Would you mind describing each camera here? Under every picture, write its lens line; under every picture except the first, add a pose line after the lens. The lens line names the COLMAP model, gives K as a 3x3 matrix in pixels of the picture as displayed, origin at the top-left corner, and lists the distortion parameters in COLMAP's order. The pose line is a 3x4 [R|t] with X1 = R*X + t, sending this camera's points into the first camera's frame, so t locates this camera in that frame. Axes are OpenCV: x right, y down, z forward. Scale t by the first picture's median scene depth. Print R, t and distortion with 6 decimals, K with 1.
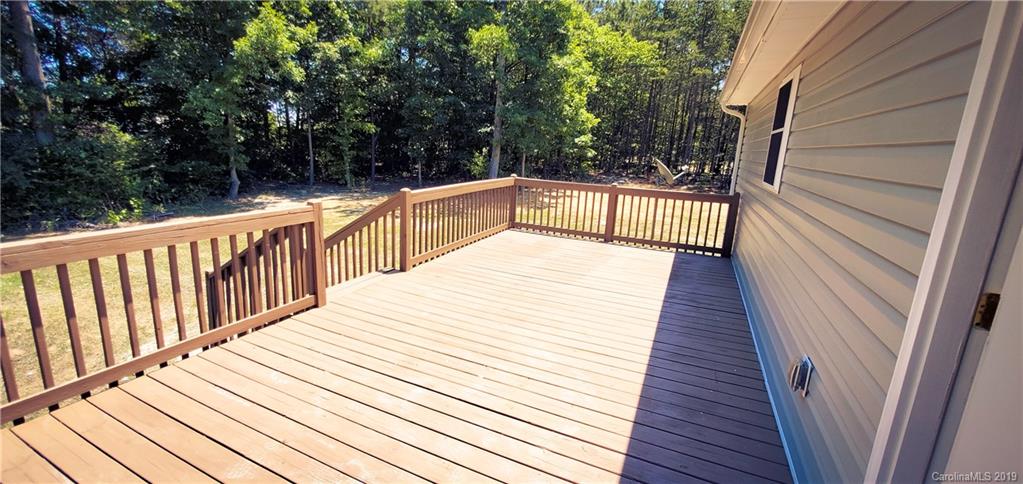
lens RADIAL K [[423.3, 0, 510.7], [0, 423.3, 235.2], [0, 0, 1]] dist [0.001632, 0.000215]
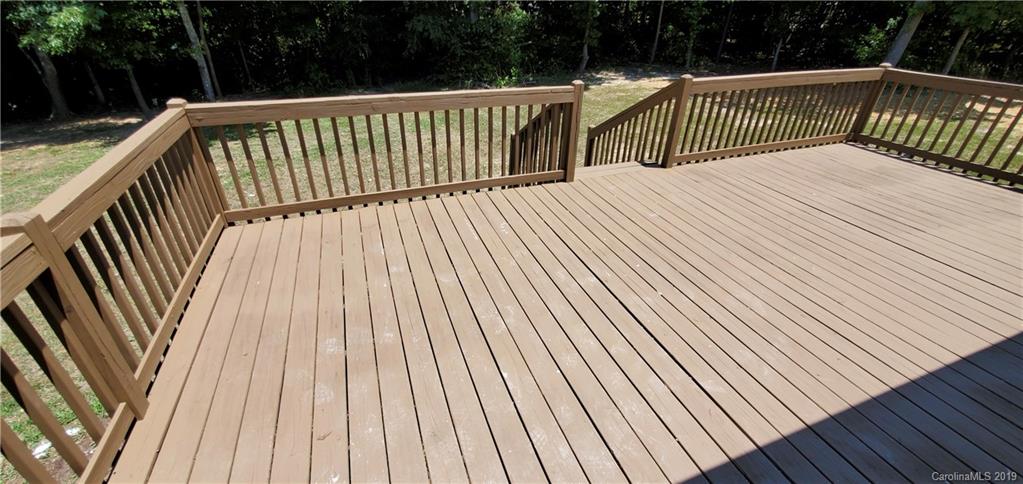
lens RADIAL K [[410.9, 0, 502.6], [0, 410.9, 237.4], [0, 0, 1]] dist [0.000332, 0.000172]
pose [[0.693954, 0.324111, -0.642946, 0.102401], [-0.132208, 0.935133, 0.328706, -0.016793], [0.707777, -0.143104, 0.691789, 0.055379]]
